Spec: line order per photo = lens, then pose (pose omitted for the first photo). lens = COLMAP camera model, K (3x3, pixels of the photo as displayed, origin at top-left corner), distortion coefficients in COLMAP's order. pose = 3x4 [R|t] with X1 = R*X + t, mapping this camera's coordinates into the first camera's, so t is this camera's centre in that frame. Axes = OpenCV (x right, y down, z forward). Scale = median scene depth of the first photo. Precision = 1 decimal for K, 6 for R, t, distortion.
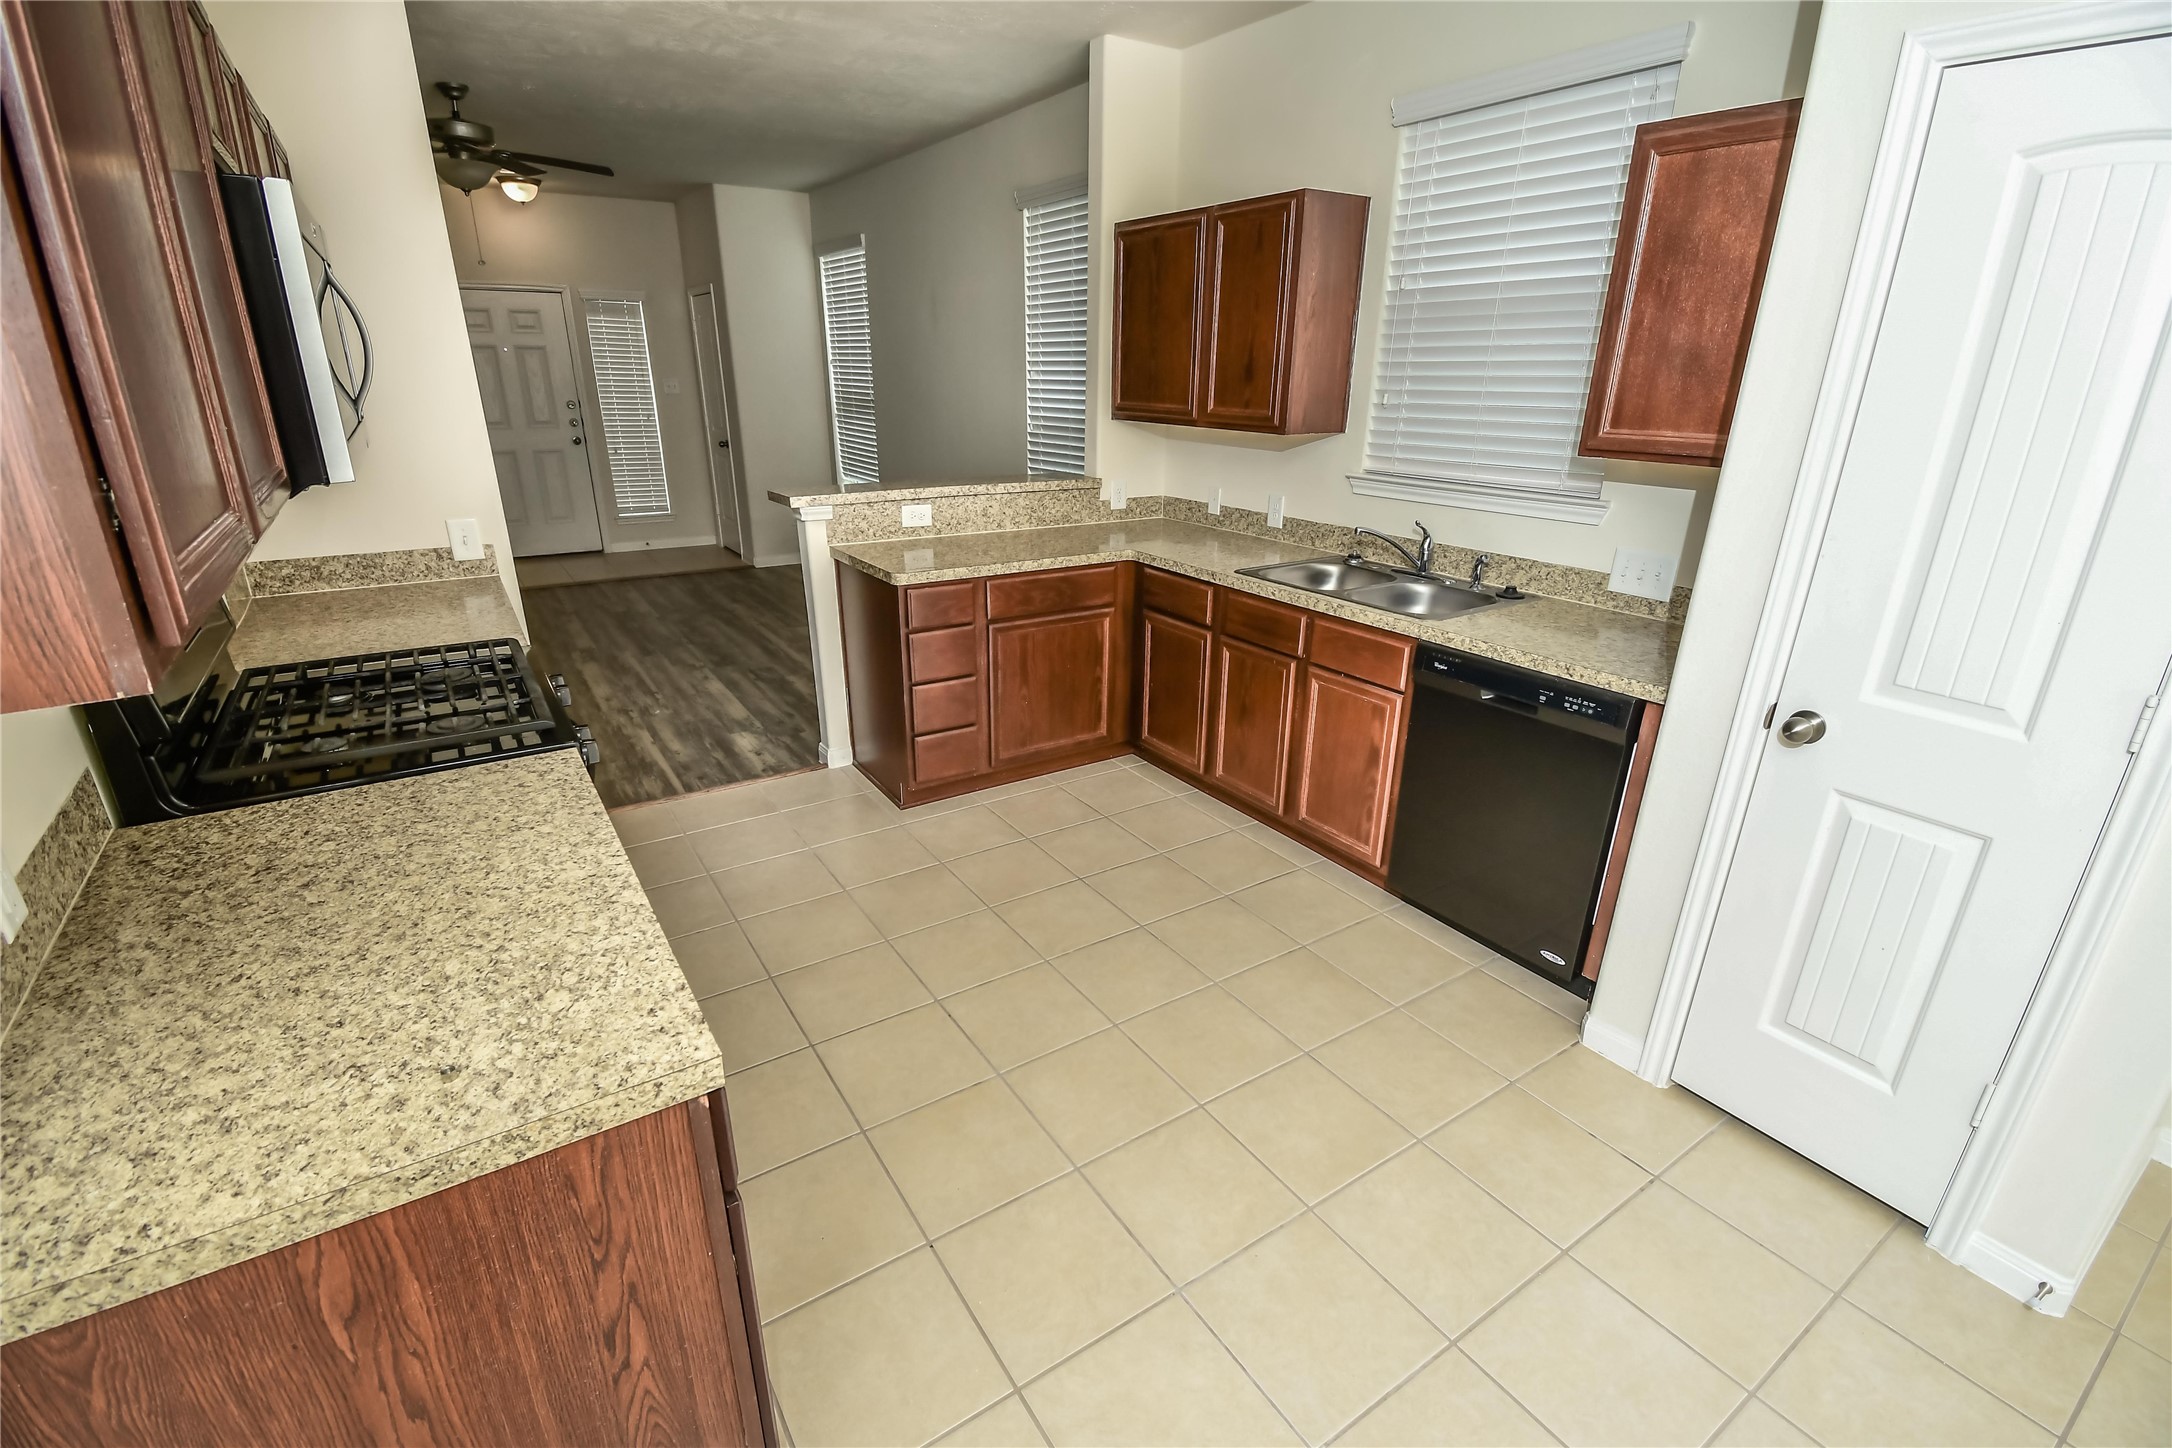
lens RADIAL K [[985.0, 0, 1086.0], [0, 985.0, 724.0], [0, 0, 1]] dist [0.025036, -0.029686]
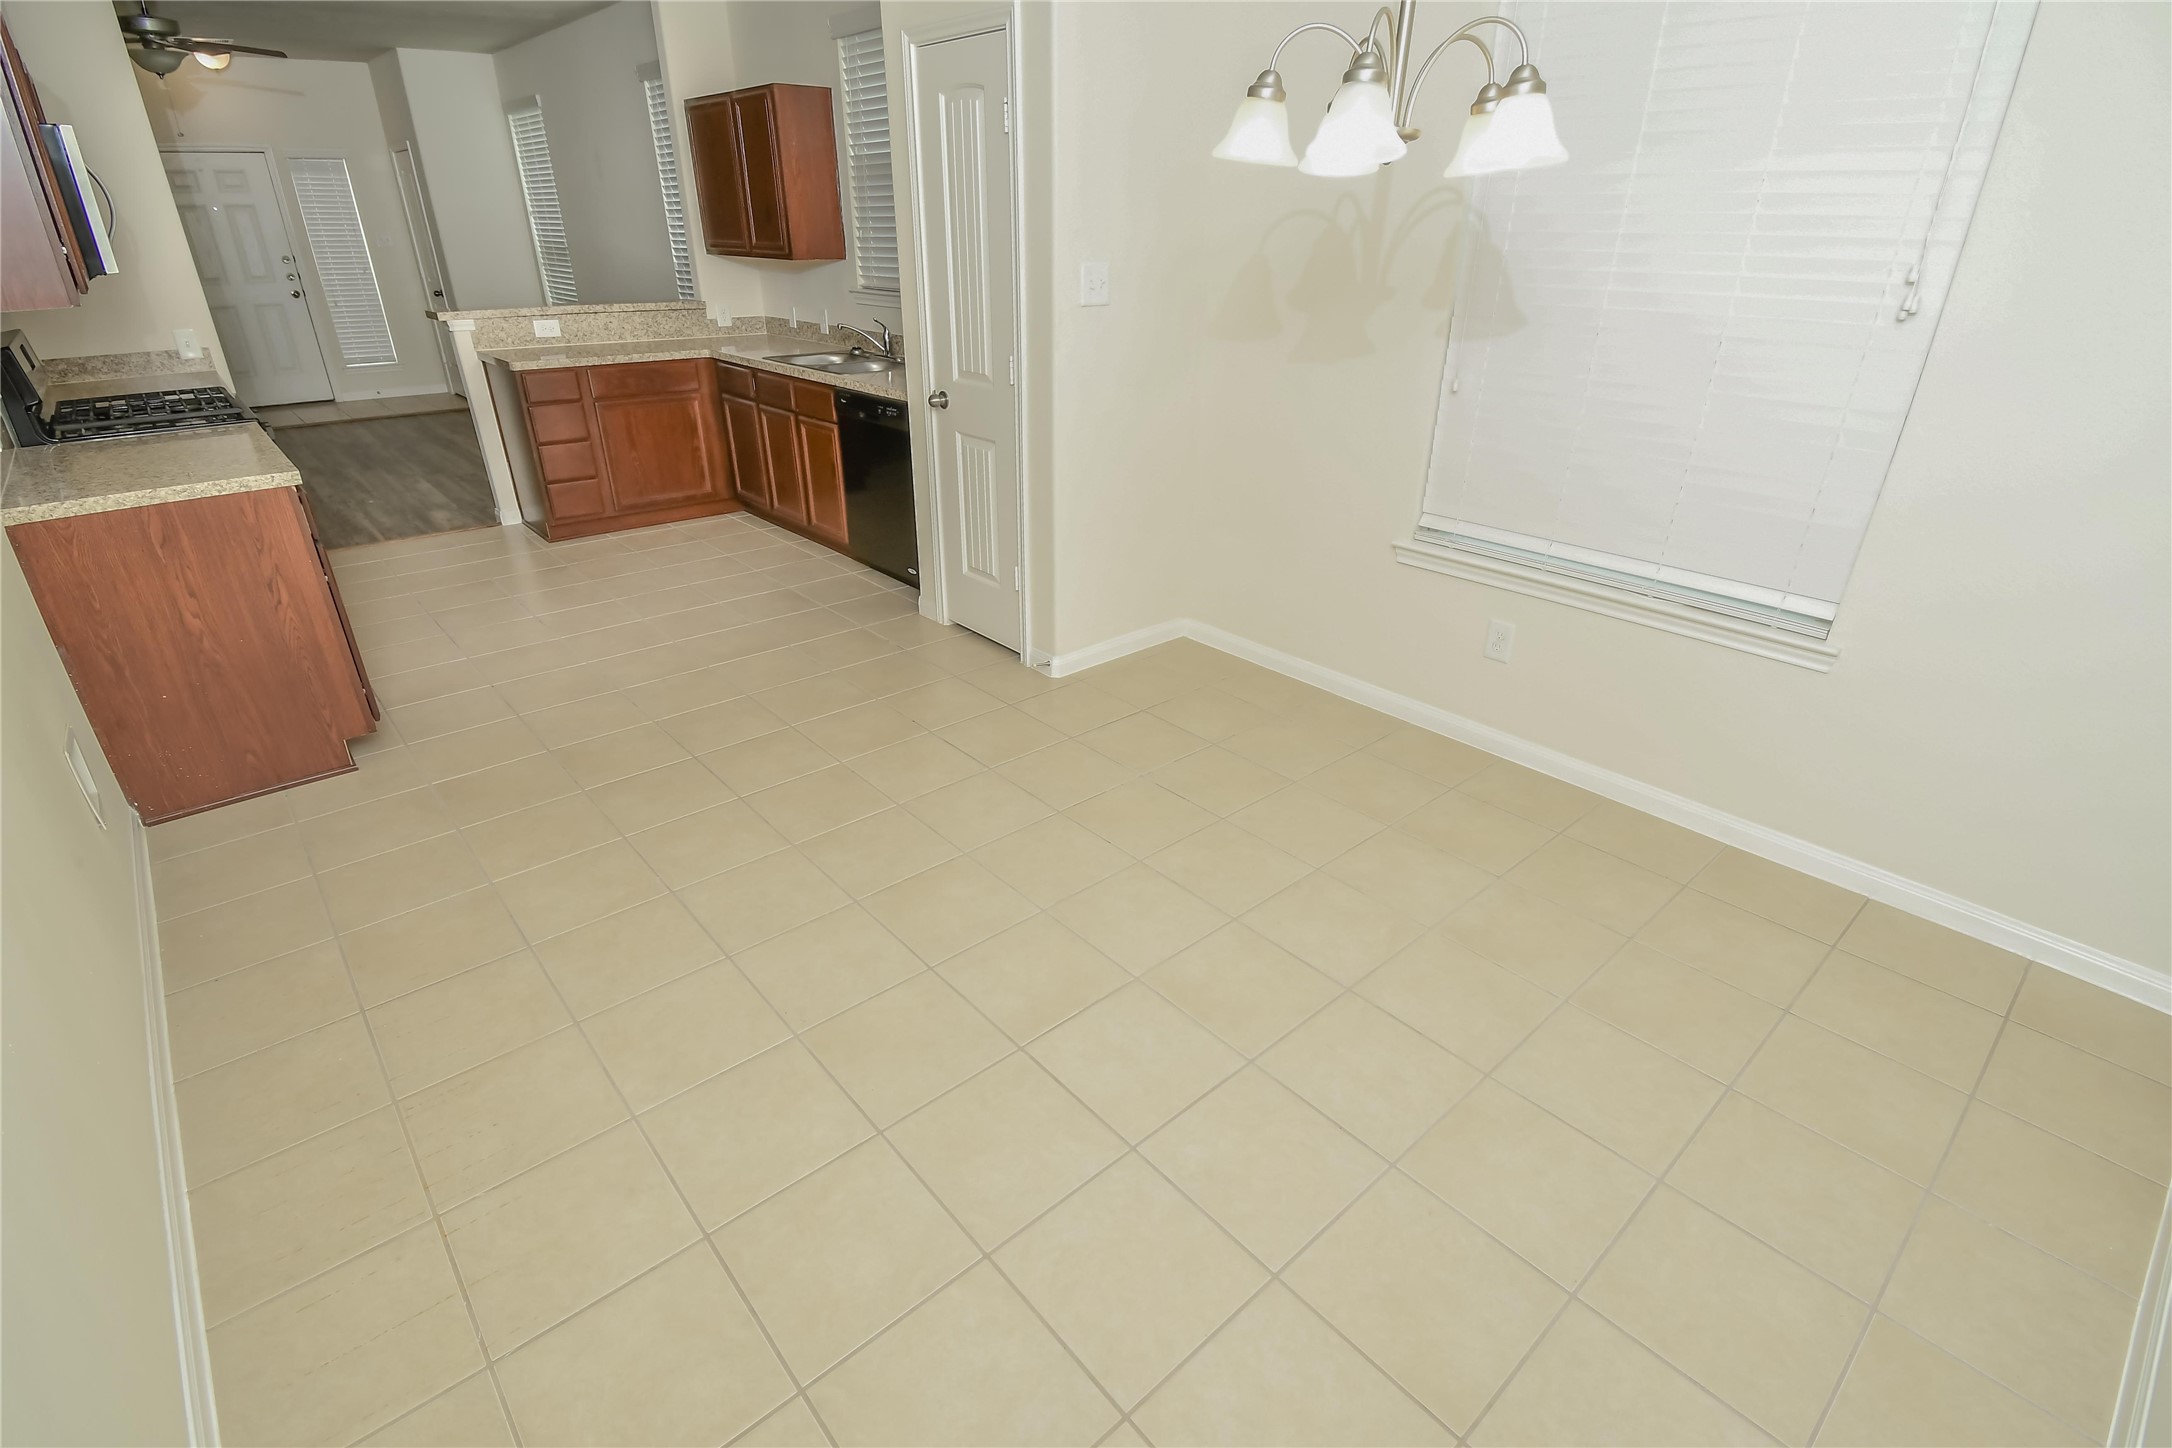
lens RADIAL K [[1044.0, 0, 1086.0], [0, 1044.0, 724.0], [0, 0, 1]] dist [0.026814, -0.031527]
pose [[0.991169, -0.064267, 0.115990, 0.351356], [0.052376, 0.993322, 0.102804, 0.212613], [-0.121822, -0.095821, 0.987916, -0.546590]]
